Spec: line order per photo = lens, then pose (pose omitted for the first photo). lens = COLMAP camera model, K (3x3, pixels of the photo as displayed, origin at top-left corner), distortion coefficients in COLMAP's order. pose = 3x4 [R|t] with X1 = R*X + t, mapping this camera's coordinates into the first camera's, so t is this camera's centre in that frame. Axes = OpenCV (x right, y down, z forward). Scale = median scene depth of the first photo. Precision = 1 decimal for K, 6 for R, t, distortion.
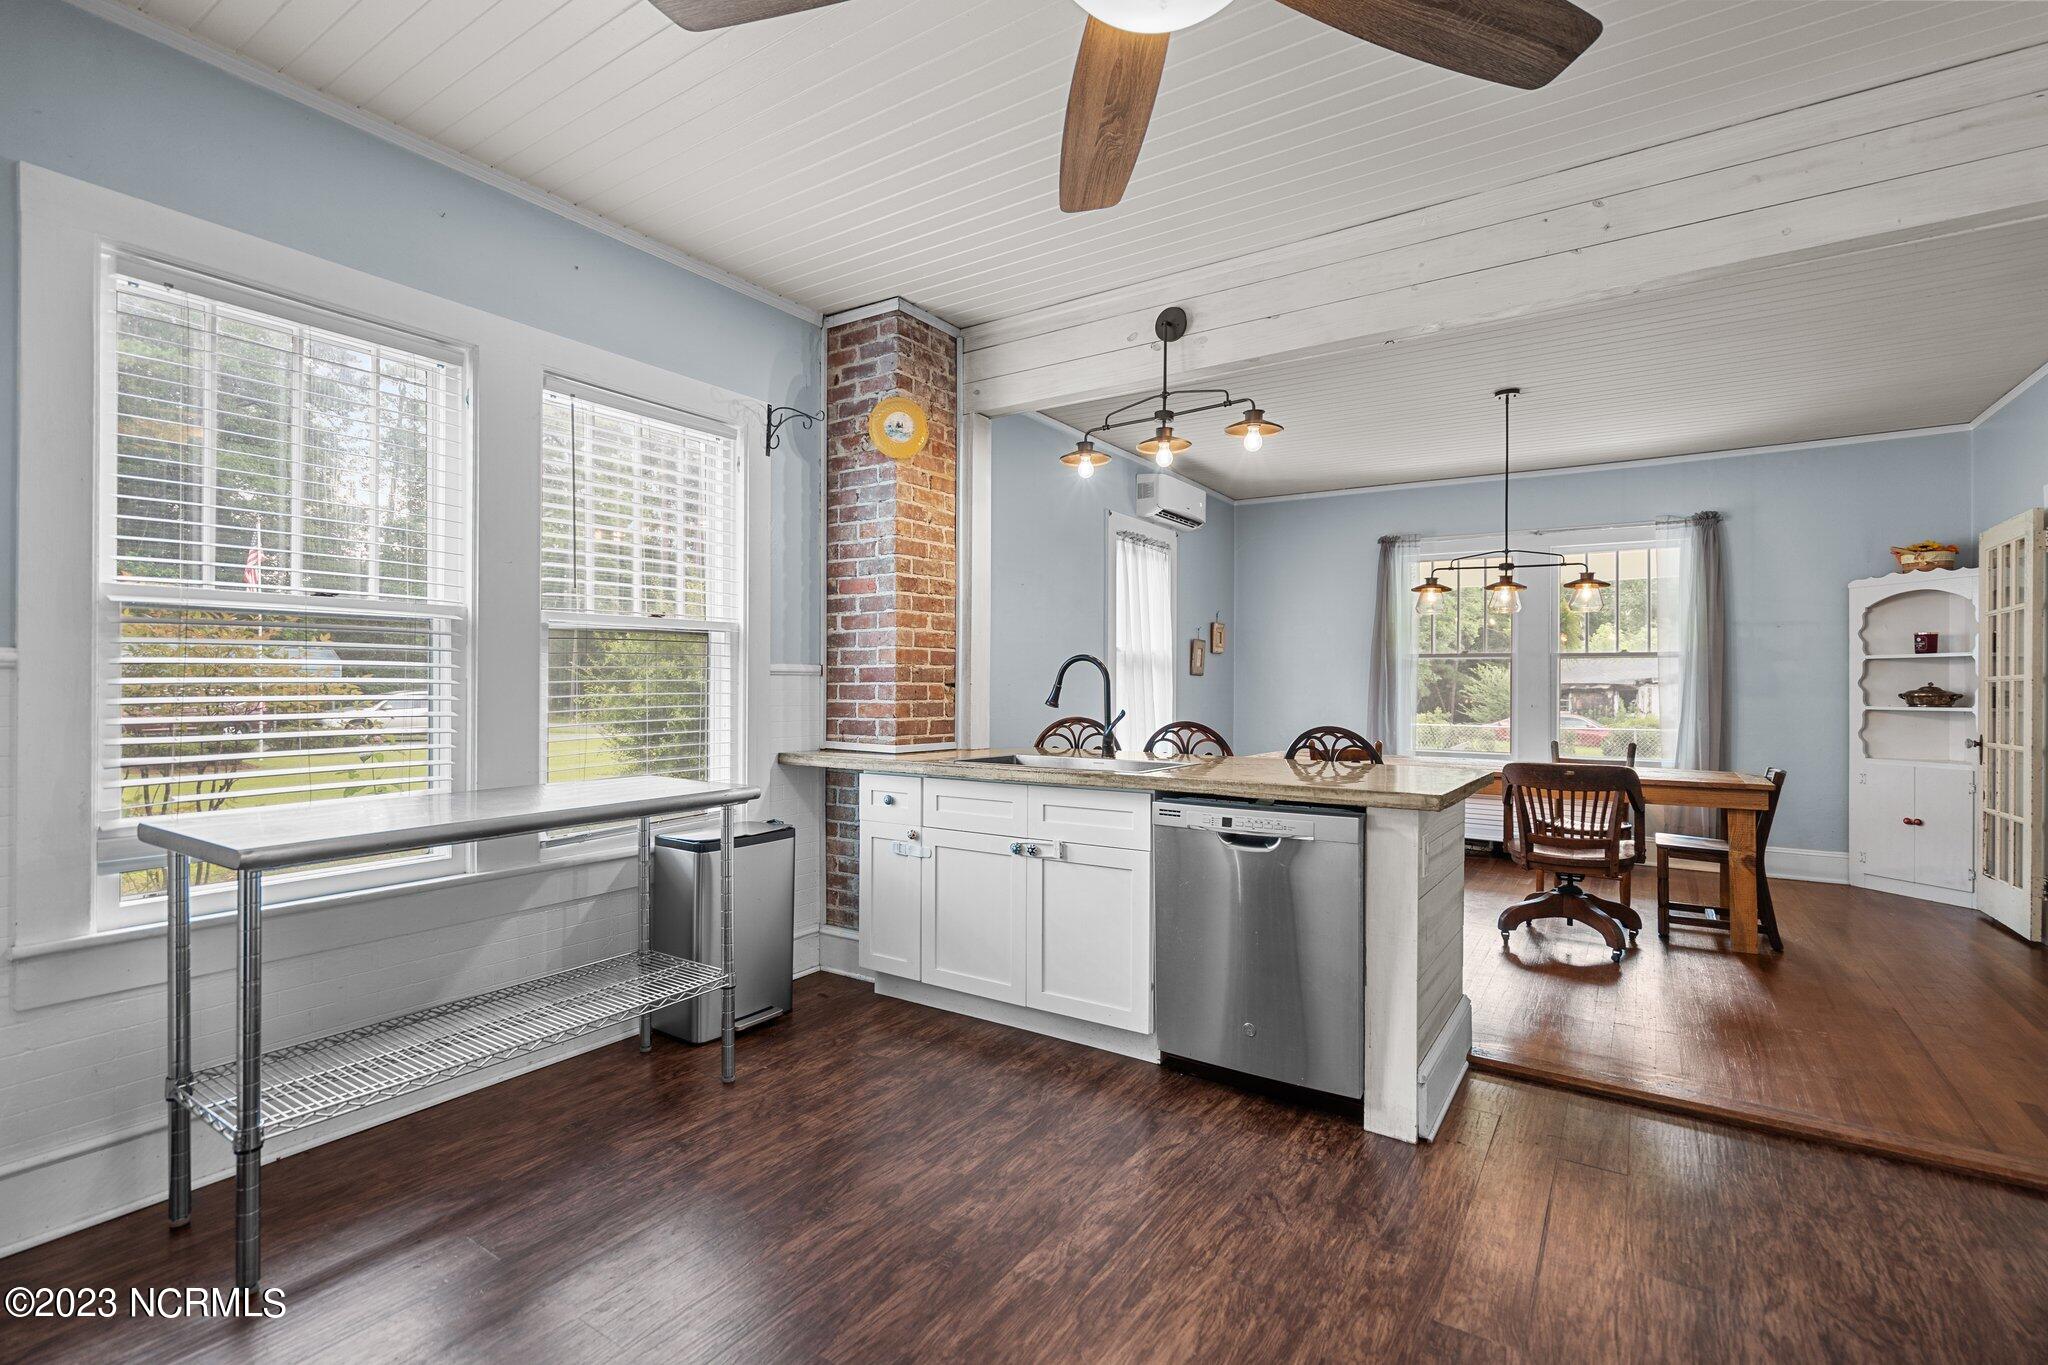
lens RADIAL K [[940.8, 0, 1047.6], [0, 940.8, 676.3], [0, 0, 1]] dist [-0.001702, 0.001512]
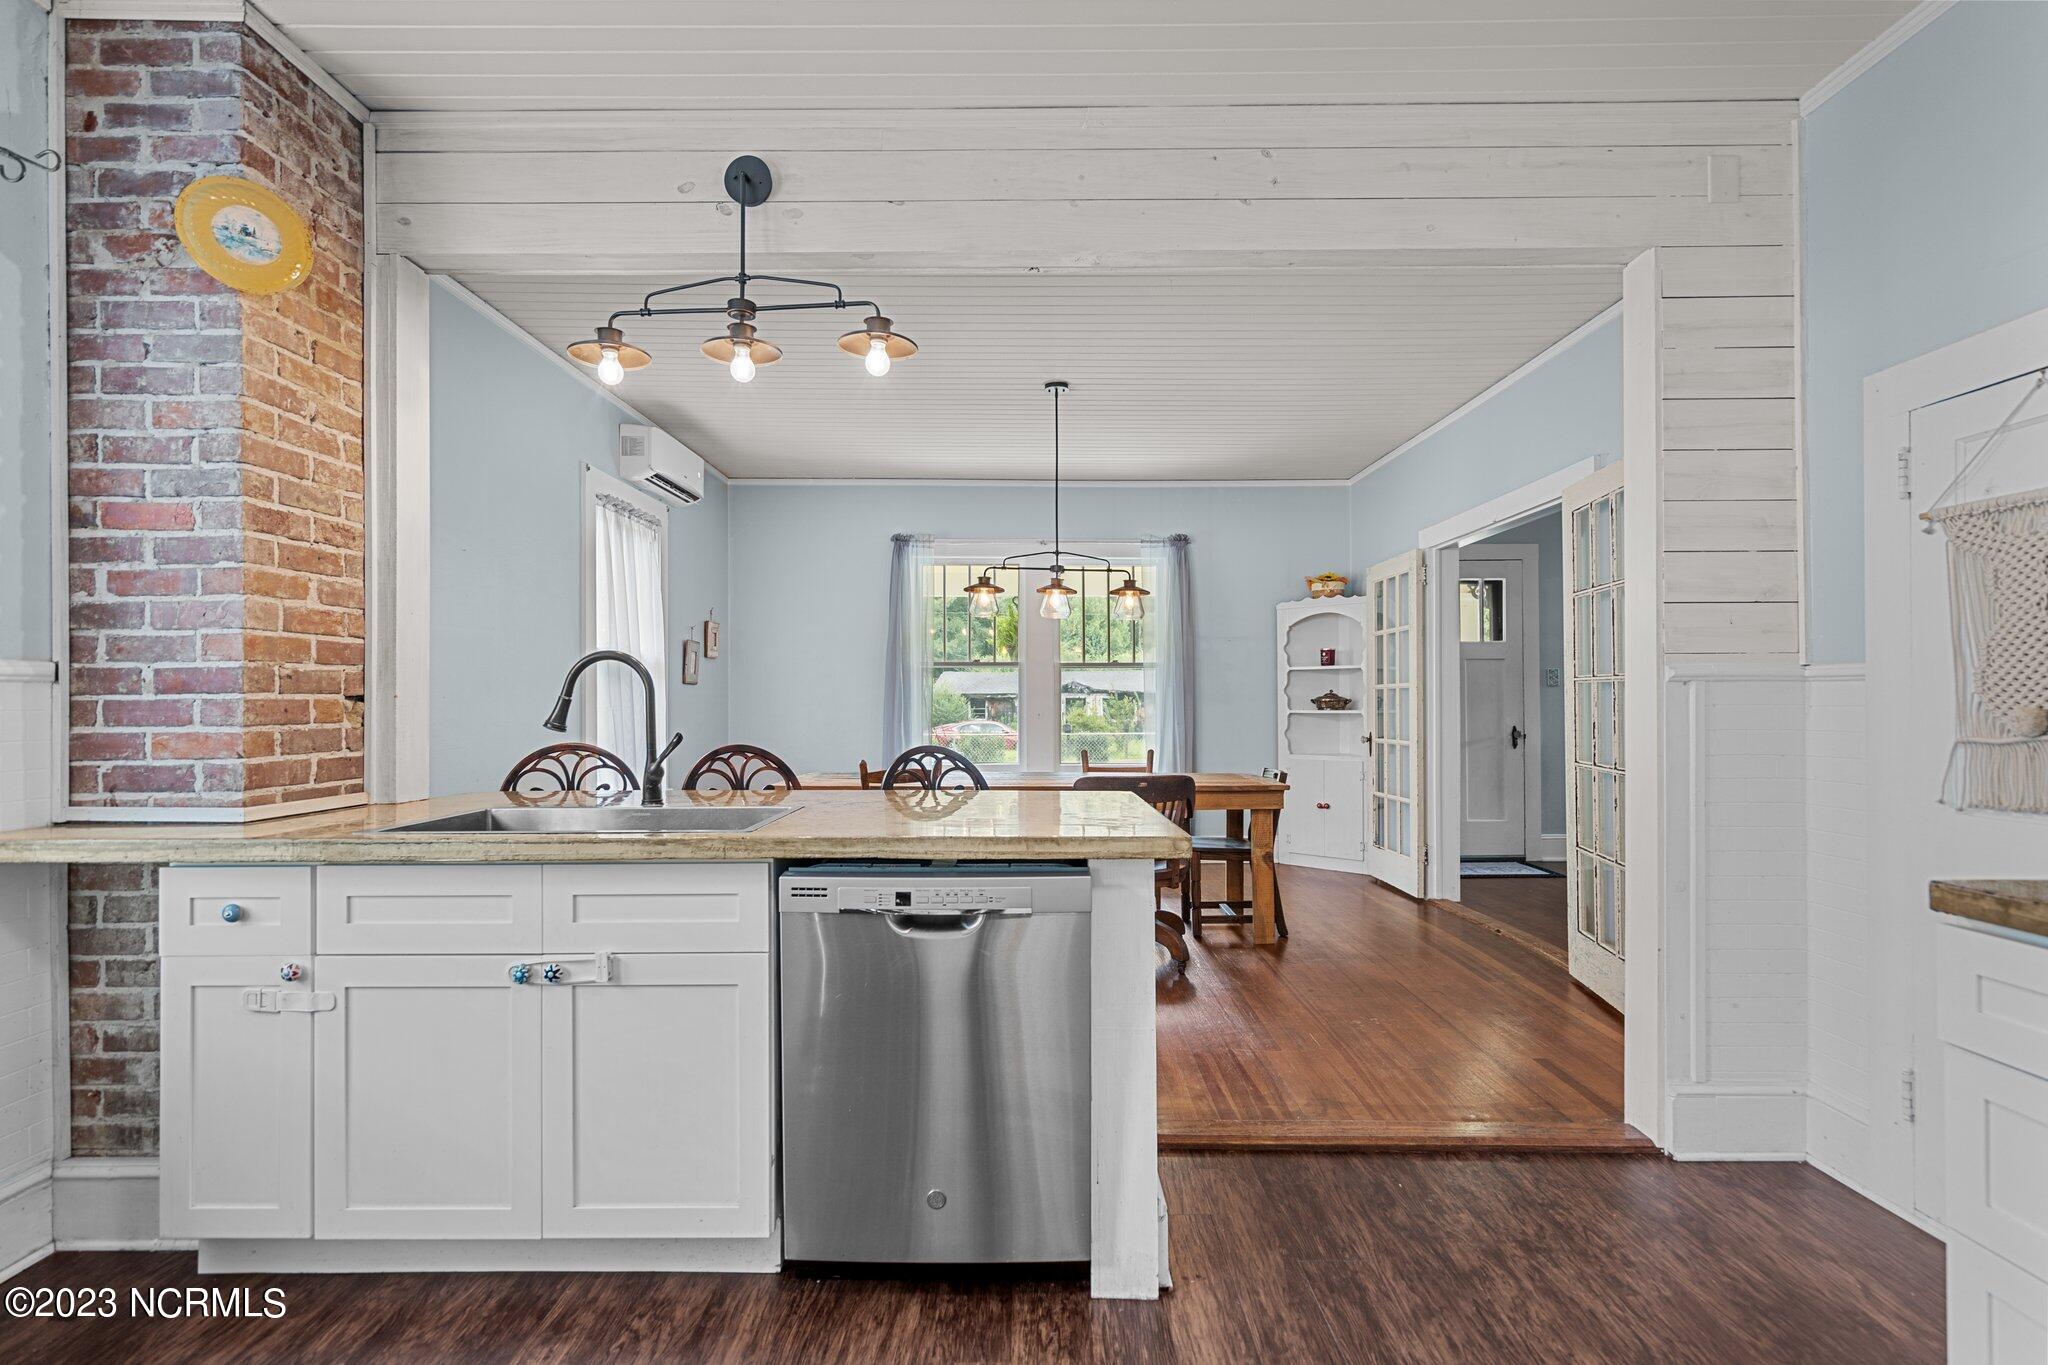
lens RADIAL K [[940.8, 0, 1021.3], [0, 940.8, 692.4], [0, 0, 1]] dist [-0.001702, 0.001512]
pose [[0.844277, -0.004768, 0.535886, -0.068574], [0.001606, 0.999978, 0.006368, 0.002388], [-0.535905, -0.004515, 0.844266, 0.276114]]
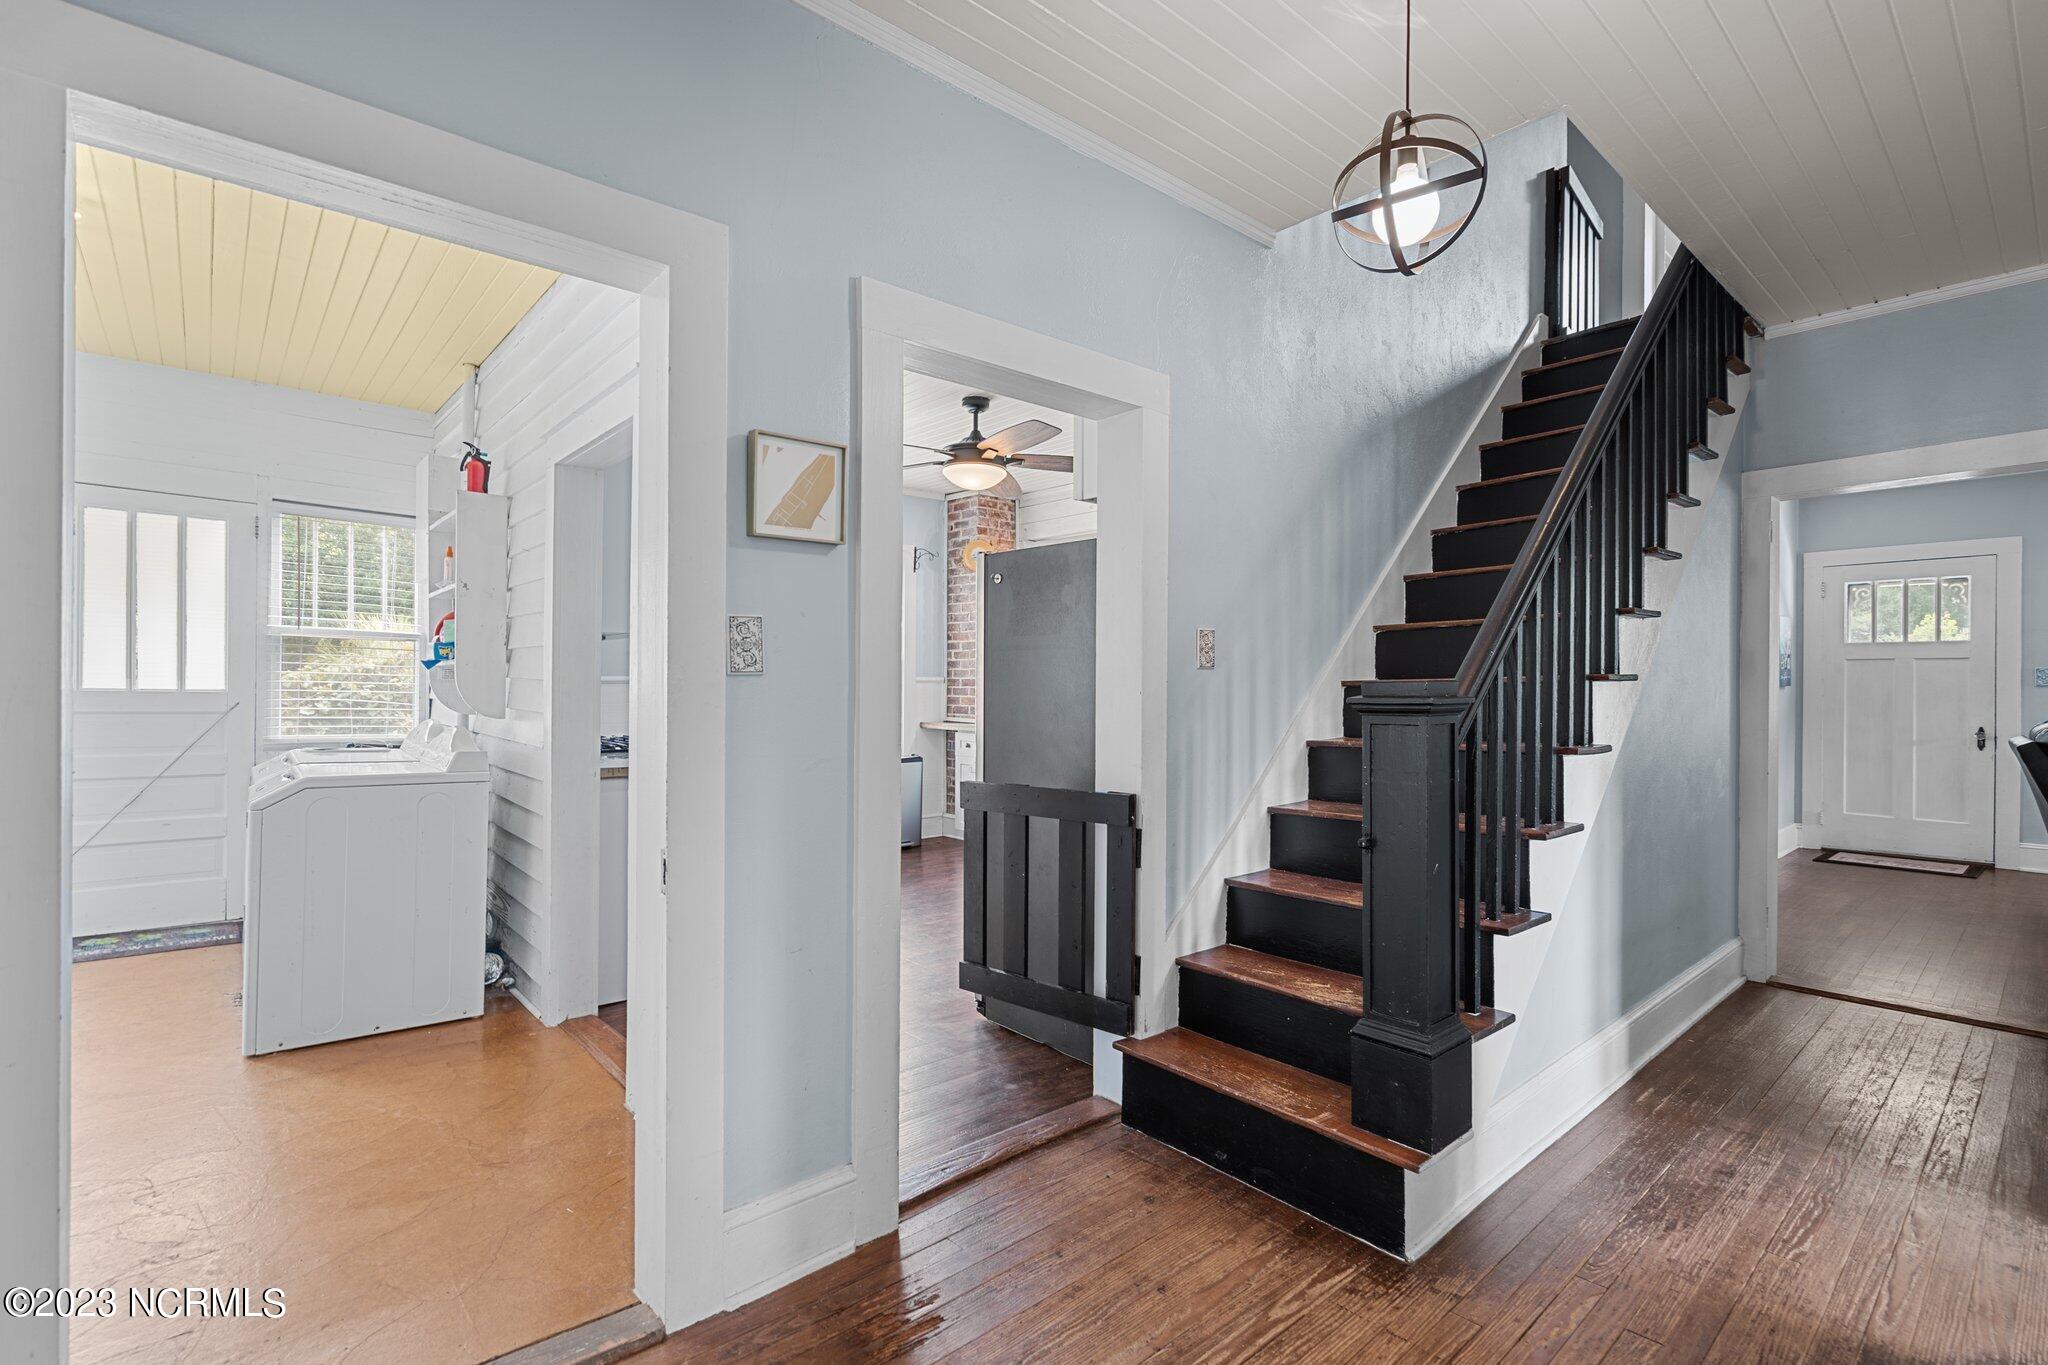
lens RADIAL K [[940.8, 0, 1038.1], [0, 940.8, 672.0], [0, 0, 1]] dist [-0.001702, 0.001512]
pose [[0.964364, 0.001289, -0.264576, 0.457630], [0.001368, 0.999950, 0.009858, -0.041492], [0.264575, -0.009869, 0.964315, -0.811998]]
